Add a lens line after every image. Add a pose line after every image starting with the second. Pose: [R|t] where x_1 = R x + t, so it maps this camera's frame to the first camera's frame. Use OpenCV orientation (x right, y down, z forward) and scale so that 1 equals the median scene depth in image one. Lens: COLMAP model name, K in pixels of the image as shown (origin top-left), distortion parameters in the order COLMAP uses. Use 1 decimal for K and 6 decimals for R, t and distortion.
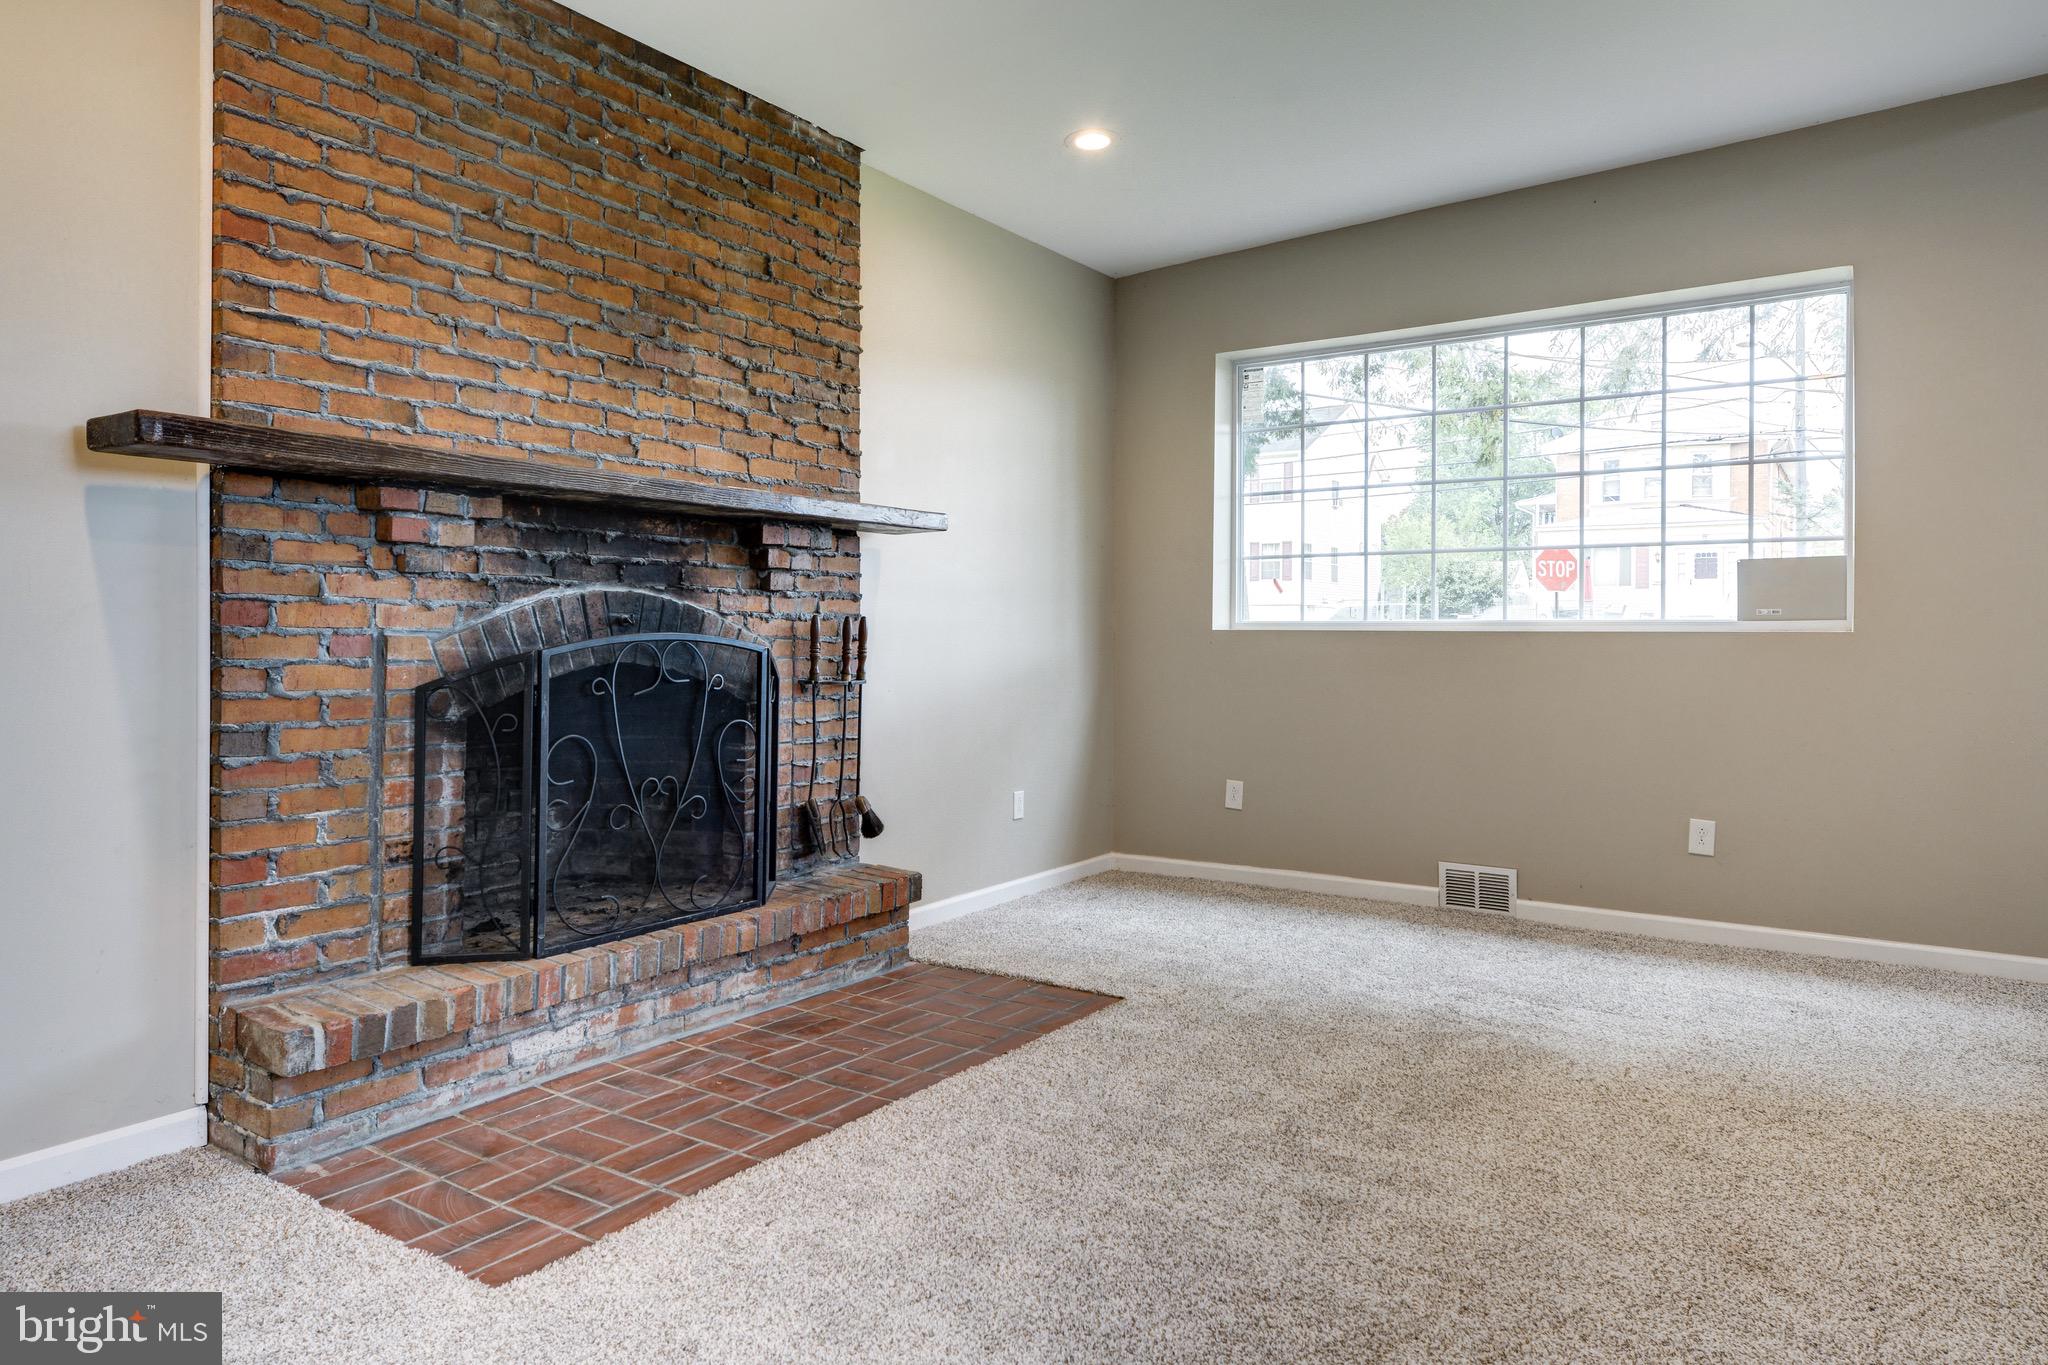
lens RADIAL K [[1257.5, 0, 1022.9], [0, 1257.5, 655.4], [0, 0, 1]] dist [0.005008, -0.000002]
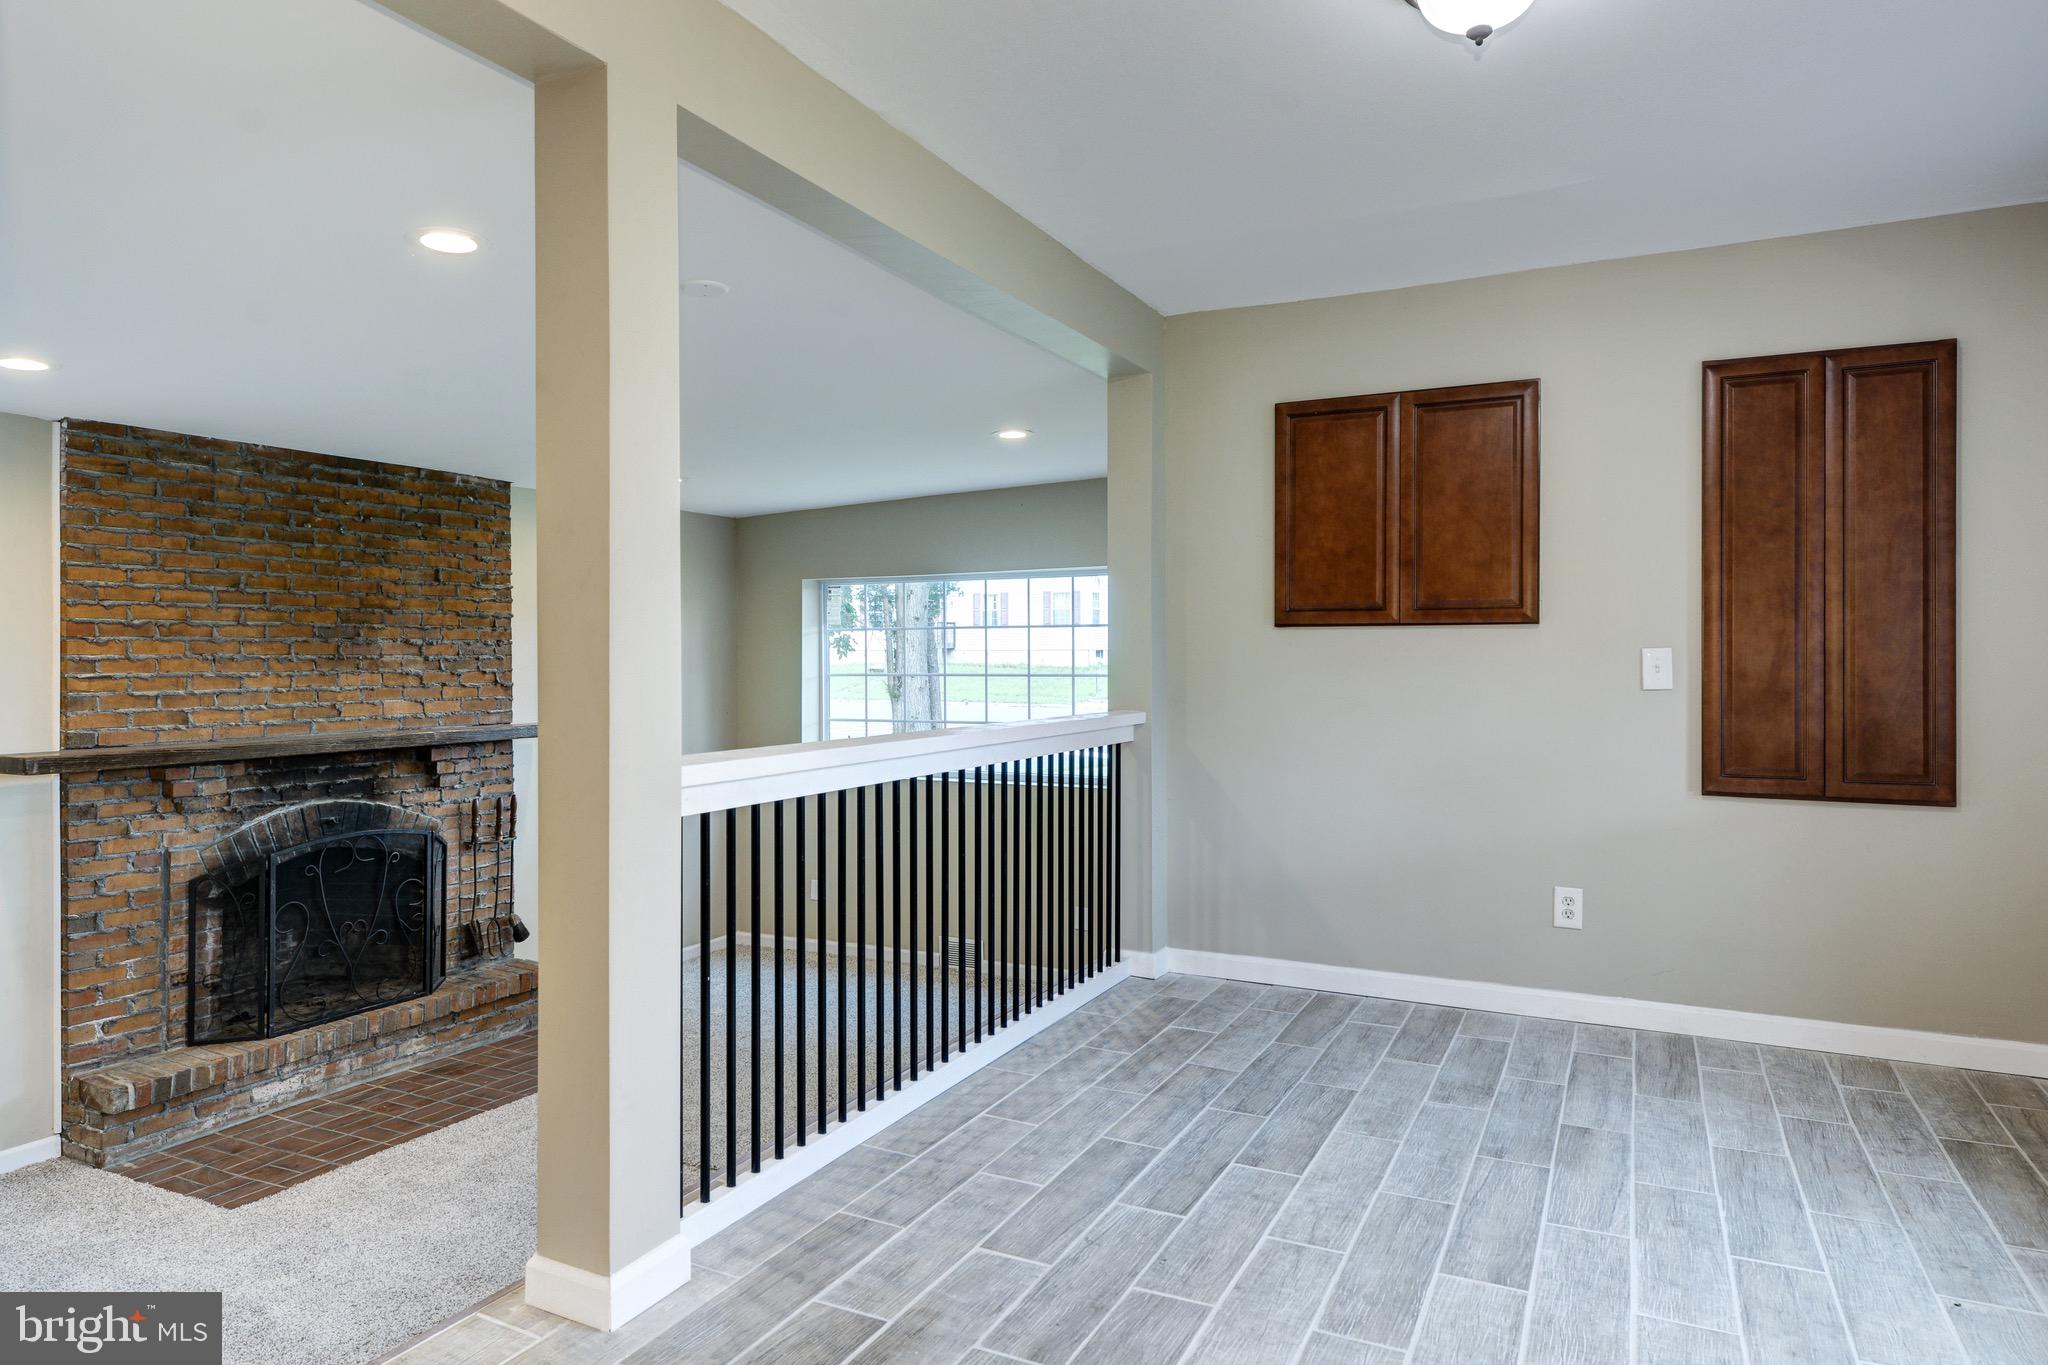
lens RADIAL K [[1234.4, 0, 1024.0], [0, 1234.4, 682.5], [0, 0, 1]] dist [0.000797, -0.000504]
pose [[0.990462, -0.008556, 0.137519, 0.376336], [0.008778, 0.999961, -0.001004, -0.216082], [-0.137505, 0.002202, 0.990499, -0.744891]]
